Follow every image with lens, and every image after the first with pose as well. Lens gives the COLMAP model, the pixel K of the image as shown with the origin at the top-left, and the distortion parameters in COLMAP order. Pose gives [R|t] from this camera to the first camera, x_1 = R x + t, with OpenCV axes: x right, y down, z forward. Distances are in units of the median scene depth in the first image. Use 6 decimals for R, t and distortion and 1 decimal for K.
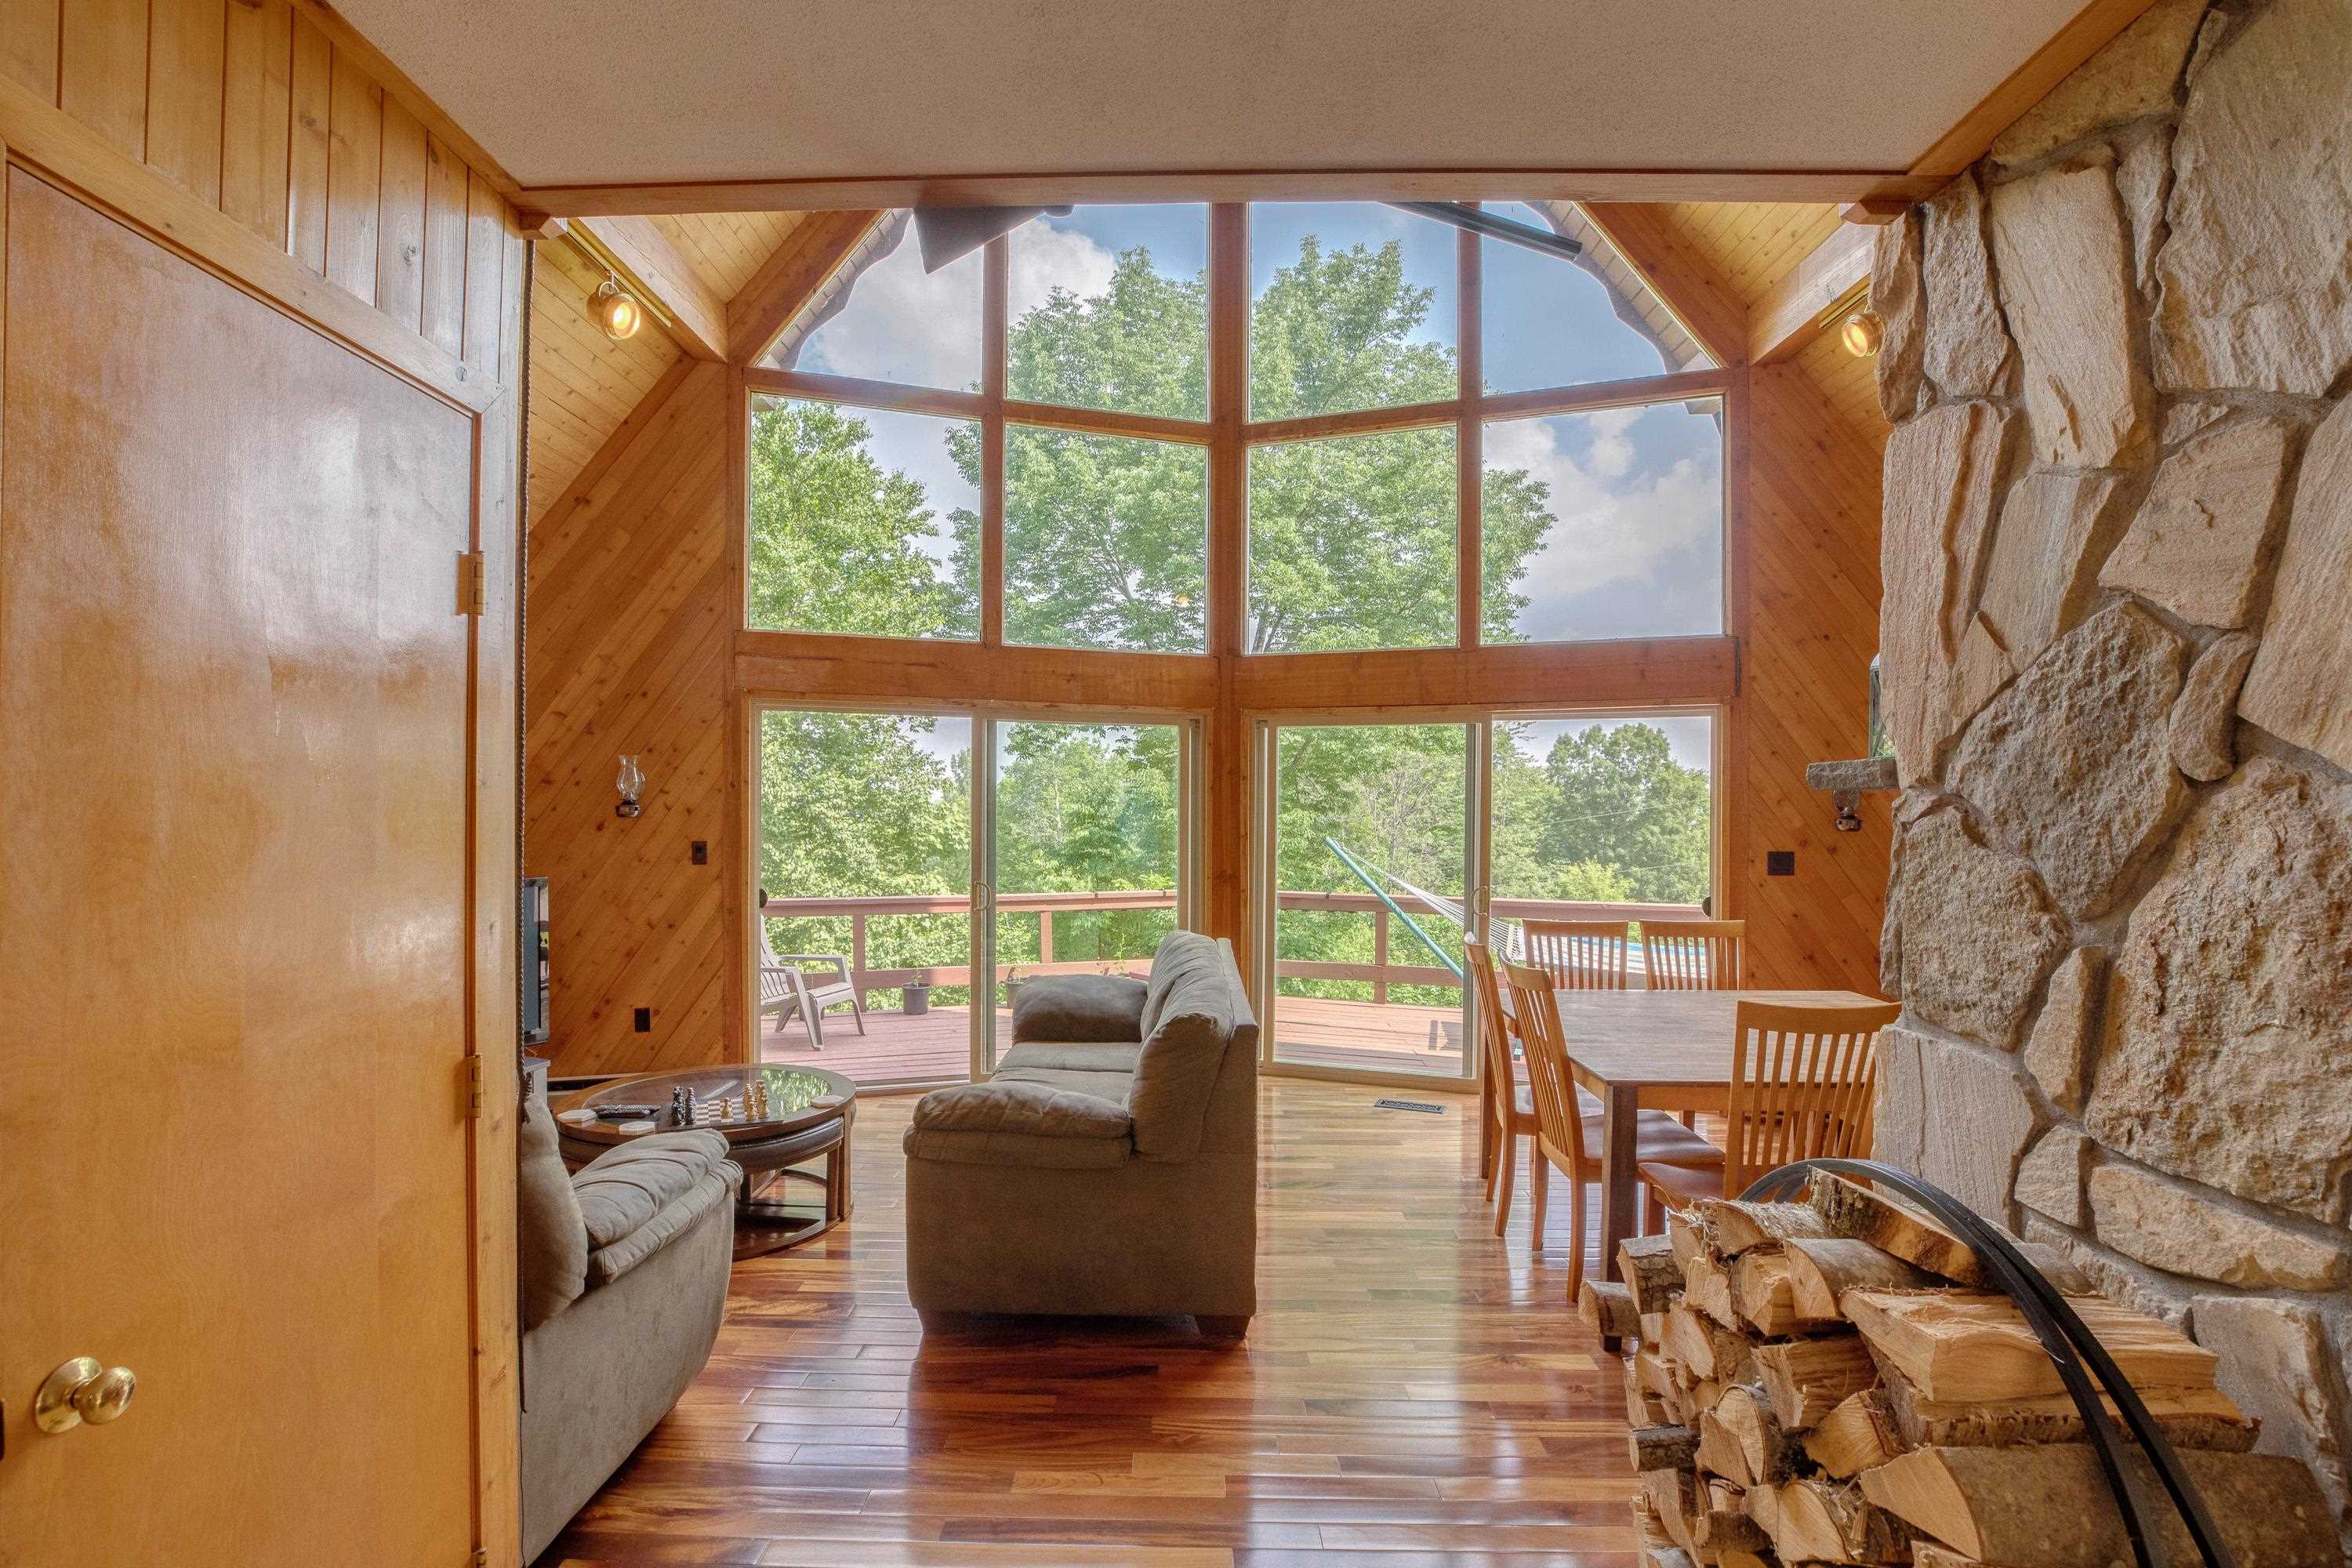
lens RADIAL K [[1115.4, 0, 1166.6], [0, 1115.4, 816.0], [0, 0, 1]] dist [-0.045058, 0.013260]
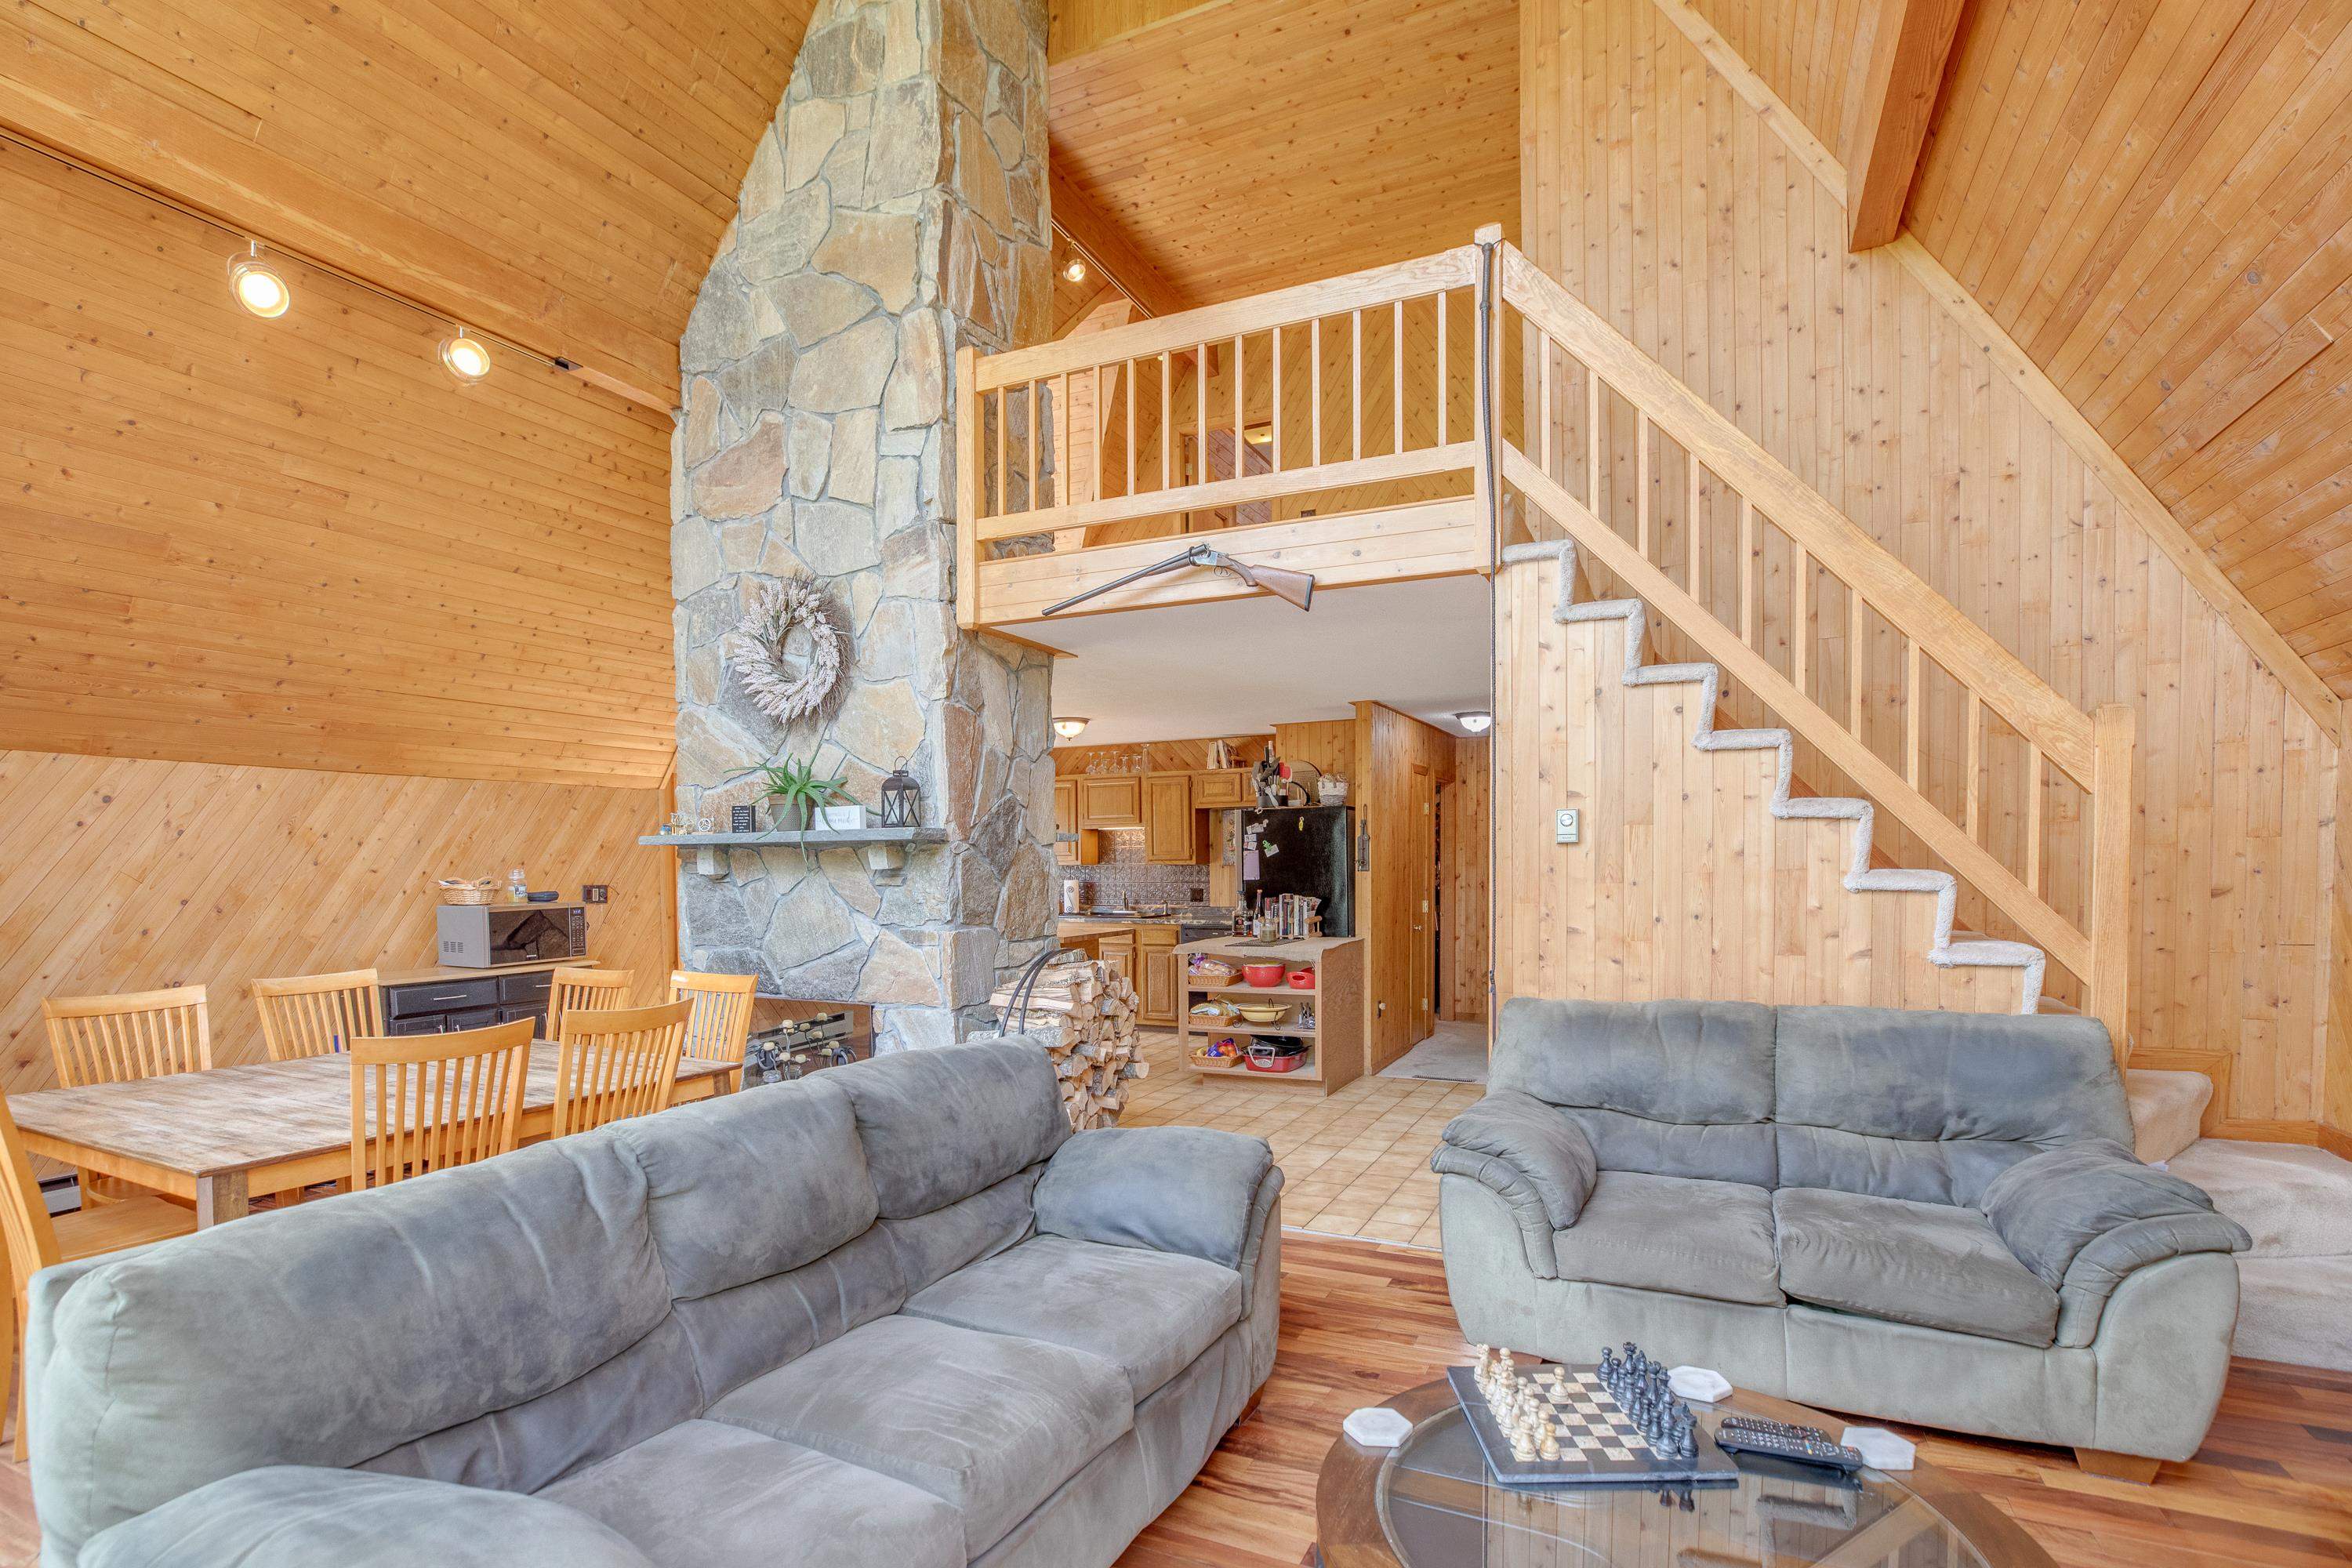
lens RADIAL K [[1129.1, 0, 1161.9], [0, 1129.1, 900.3], [0, 0, 1]] dist [-0.035134, 0.008298]
pose [[-0.904654, -0.012879, 0.425951, -0.325098], [0.005569, 0.999101, 0.042037, 0.002618], [-0.426110, 0.040401, -0.903769, 1.117425]]
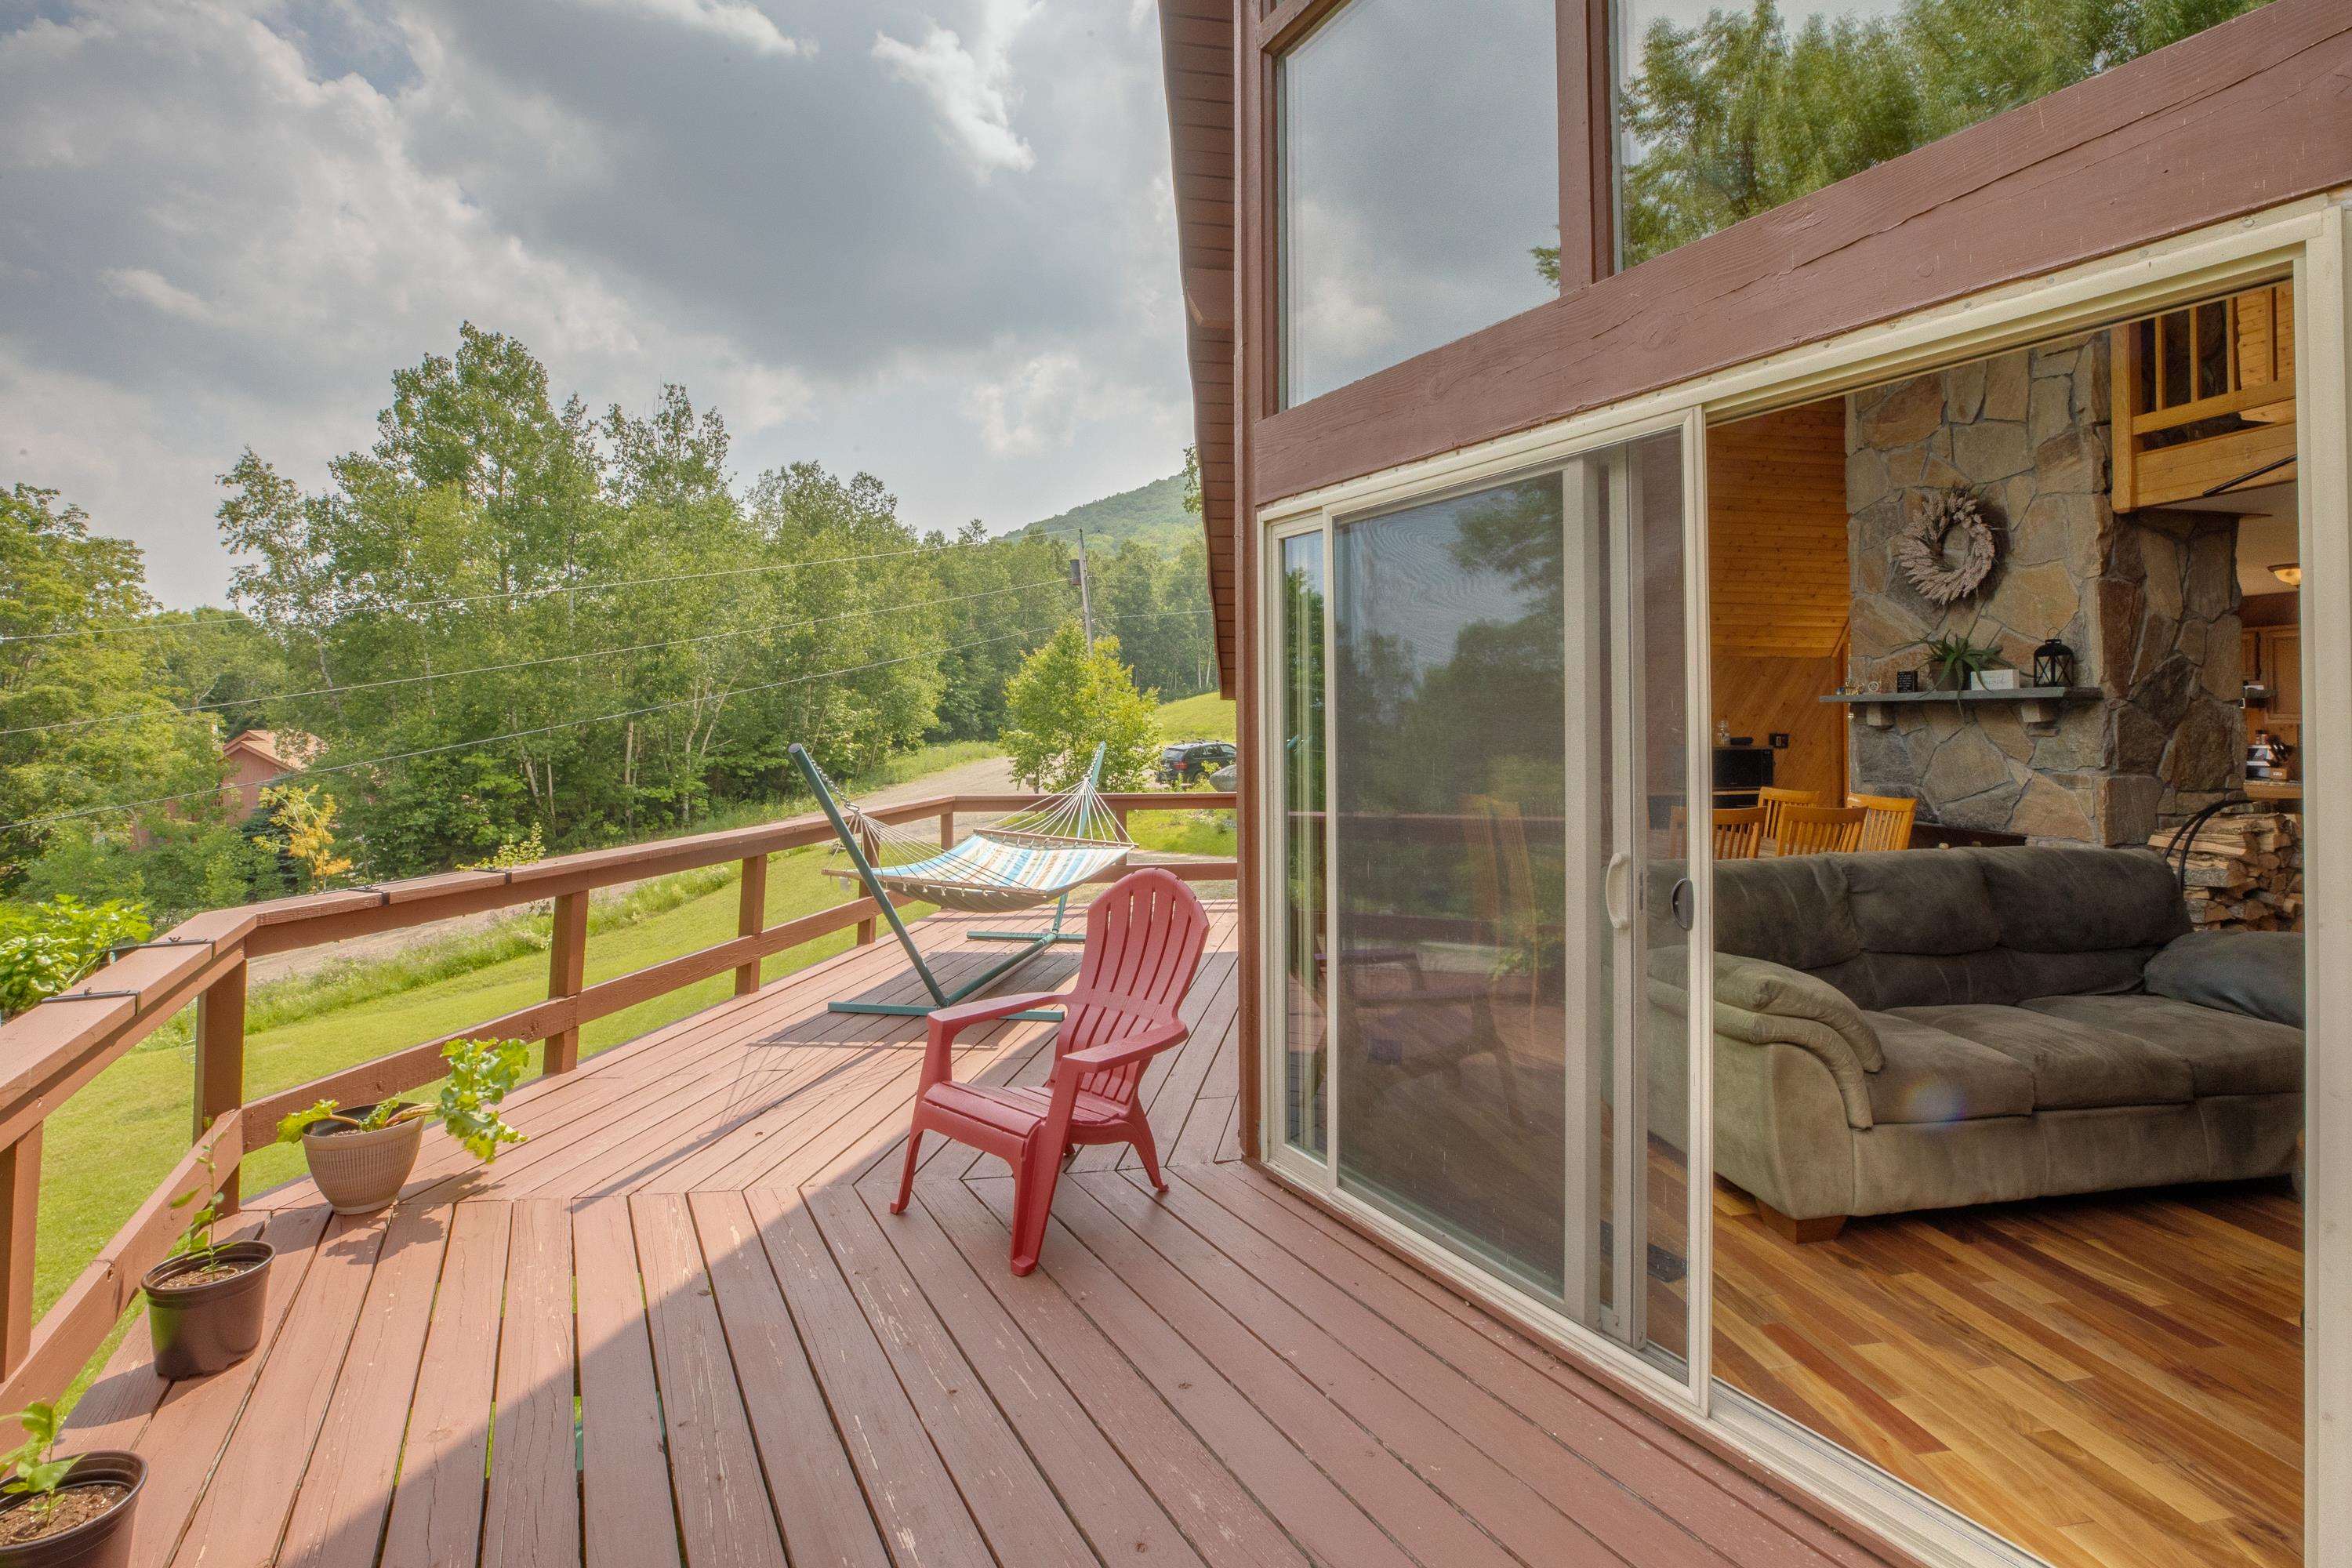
lens RADIAL K [[1103.2, 0, 1166.6], [0, 1103.2, 701.4], [0, 0, 1]] dist [-0.048618, 0.012607]
pose [[-0.175268, 0.011646, 0.984452, -0.614669], [0.001291, 0.999932, -0.011600, 0.005461], [-0.984520, -0.000763, -0.175271, 1.404813]]
